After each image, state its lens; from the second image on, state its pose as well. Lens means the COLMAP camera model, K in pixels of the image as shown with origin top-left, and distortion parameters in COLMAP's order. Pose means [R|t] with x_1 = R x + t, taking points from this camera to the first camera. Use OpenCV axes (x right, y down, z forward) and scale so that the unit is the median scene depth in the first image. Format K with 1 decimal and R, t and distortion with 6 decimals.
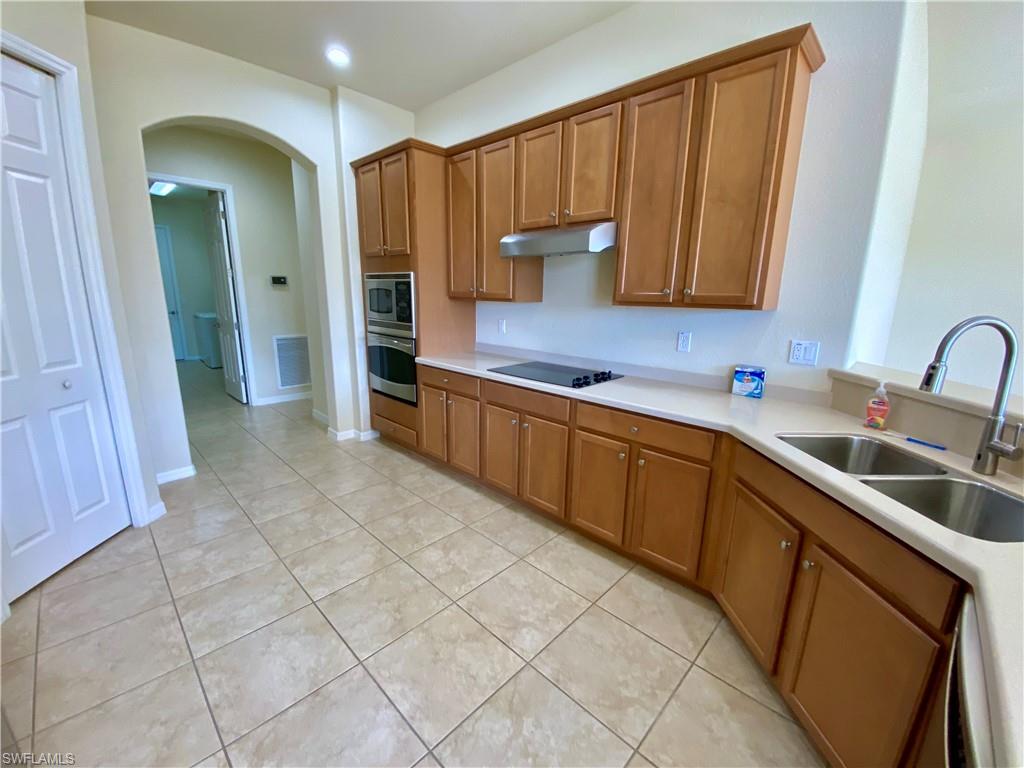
lens RADIAL K [[415.5, 0, 512.0], [0, 415.5, 384.0], [0, 0, 1]] dist [0.029211, -0.024984]
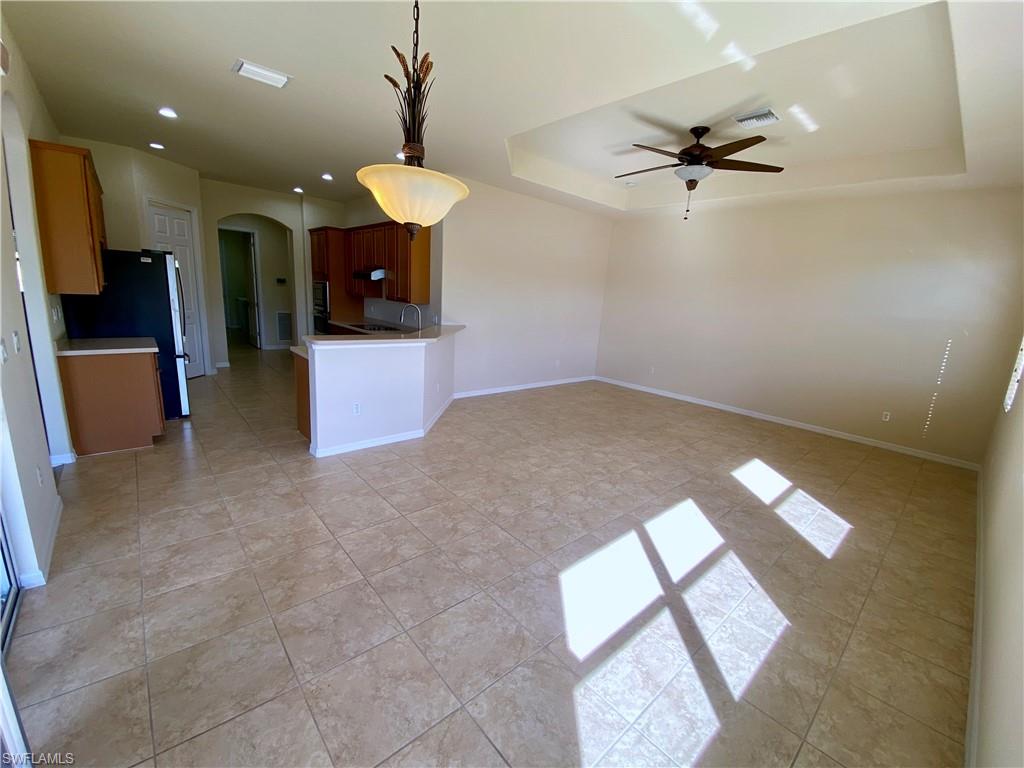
lens RADIAL K [[415.5, 0, 512.0], [0, 415.5, 384.0], [0, 0, 1]] dist [0.029211, -0.024984]
pose [[0.996362, 0.057036, -0.063315, 1.118222], [-0.057065, 0.998370, 0.001357, 0.266331], [0.063289, 0.002261, 0.997993, -1.434640]]
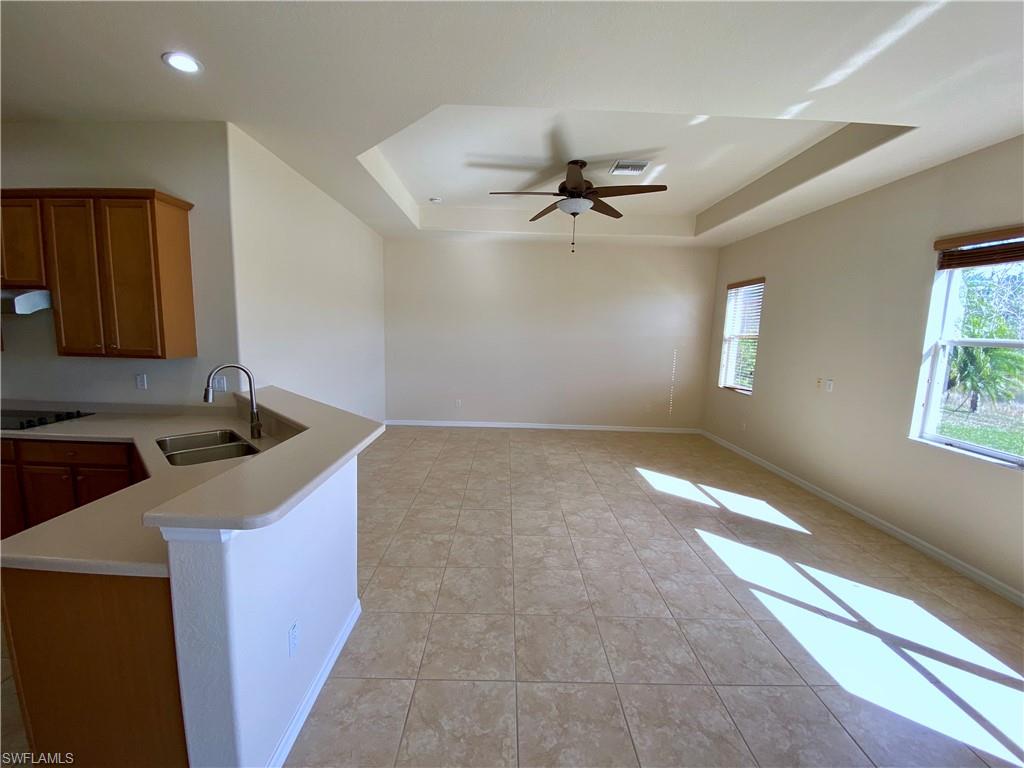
lens RADIAL K [[415.5, 0, 512.0], [0, 415.5, 384.0], [0, 0, 1]] dist [0.029211, -0.024984]
pose [[0.710297, -0.092516, 0.697796, 0.296909], [0.133065, 0.991099, -0.004046, 0.061641], [-0.691211, 0.095726, 0.716285, -0.672928]]
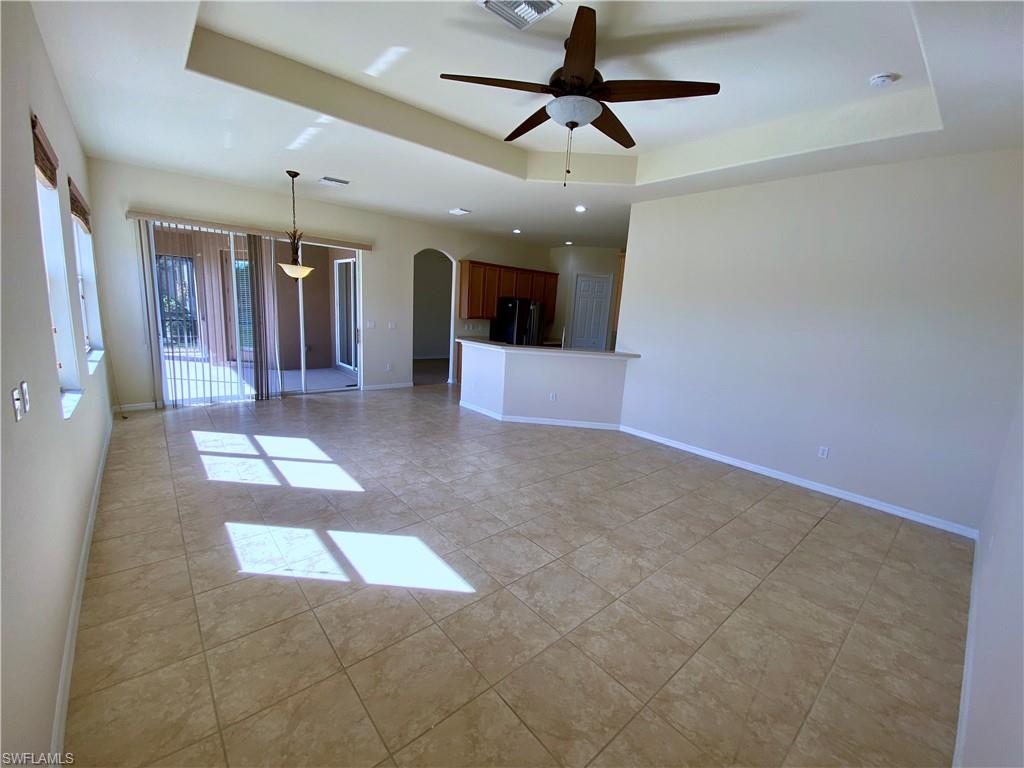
lens RADIAL K [[415.5, 0, 512.0], [0, 415.5, 384.0], [0, 0, 1]] dist [0.029211, -0.024984]
pose [[-0.086010, 0.153718, -0.984364, 2.856905], [-0.269702, 0.947543, 0.171534, -0.090072], [0.959095, 0.280238, -0.040040, 0.349349]]
